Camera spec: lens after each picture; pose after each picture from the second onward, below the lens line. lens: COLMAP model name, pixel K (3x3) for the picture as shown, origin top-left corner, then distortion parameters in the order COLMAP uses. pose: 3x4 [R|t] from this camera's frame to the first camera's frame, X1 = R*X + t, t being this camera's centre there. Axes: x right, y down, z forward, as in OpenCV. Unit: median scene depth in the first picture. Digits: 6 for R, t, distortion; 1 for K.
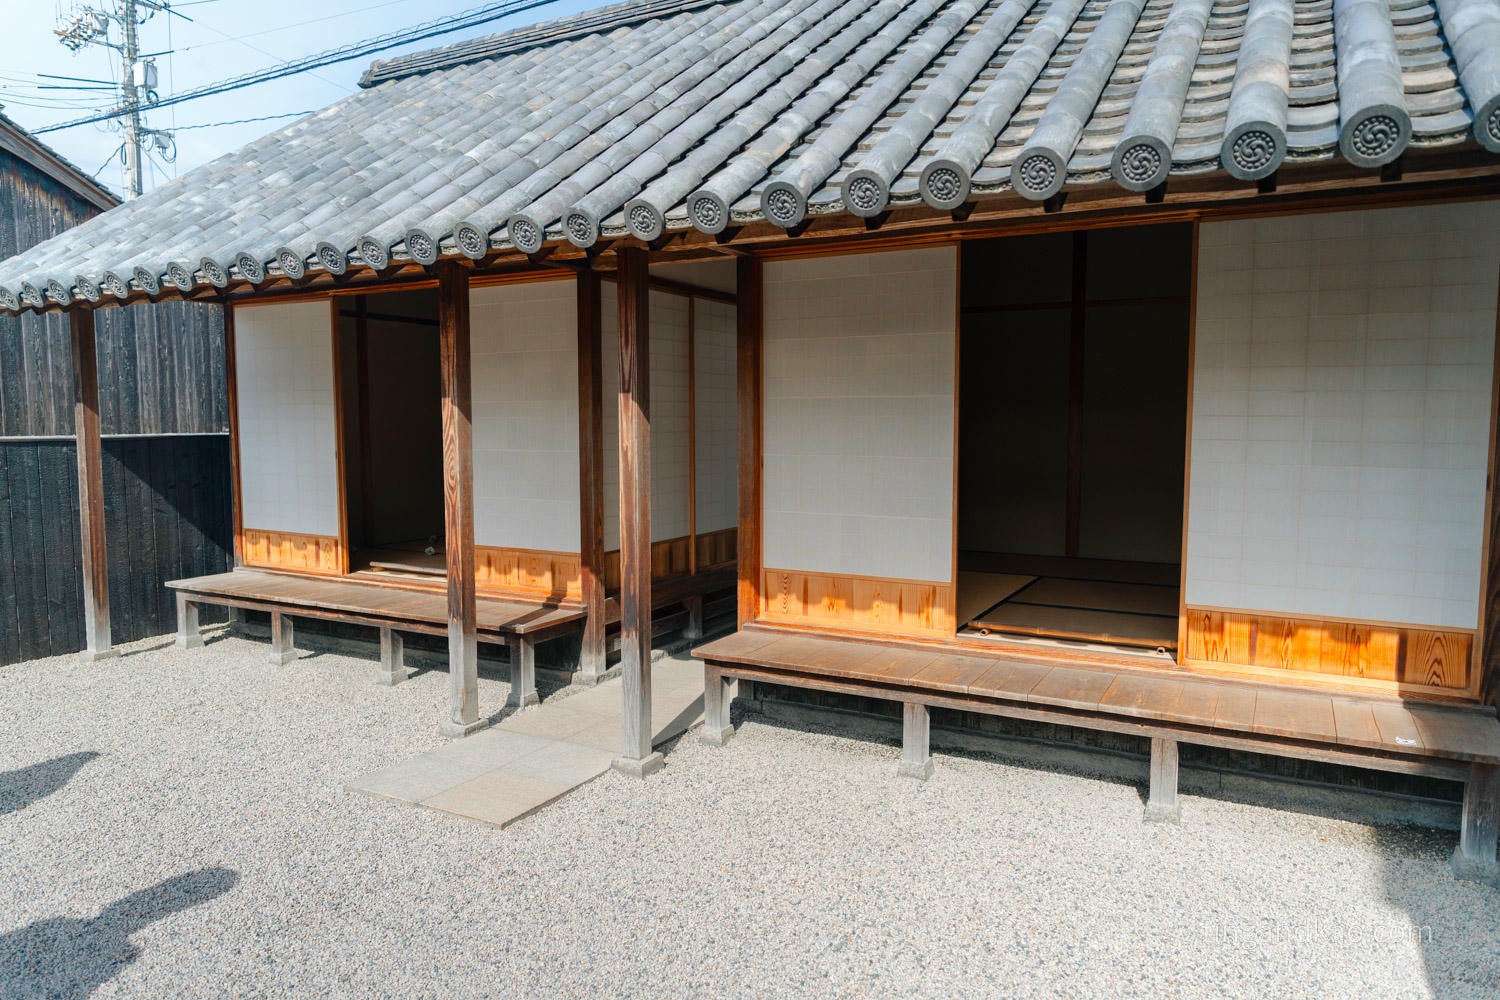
lens RADIAL K [[1020.4, 0, 750.0], [0, 1020.4, 500.0], [0, 0, 1]] dist [-0.044522, -0.000191]
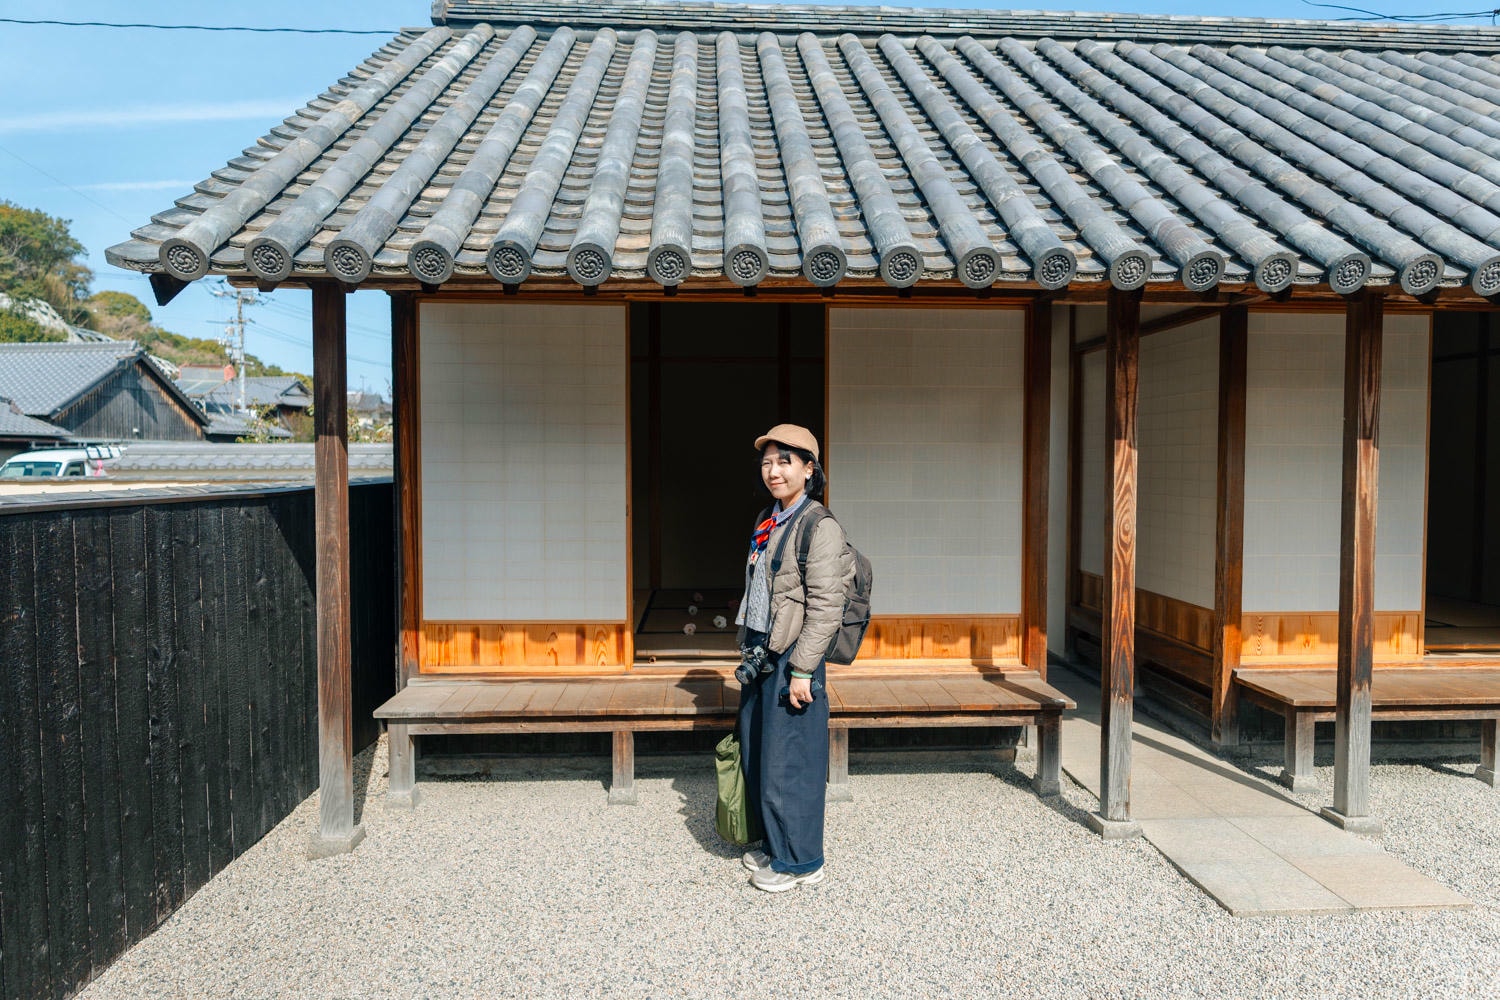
lens RADIAL K [[879.0, 0, 750.0], [0, 879.0, 500.0], [0, 0, 1]] dist [-0.007391, -0.001387]
pose [[0.848401, -0.012963, 0.529195, -0.687231], [0.038857, 0.998528, -0.037834, -0.025176], [-0.527926, 0.052662, 0.847656, 0.398233]]
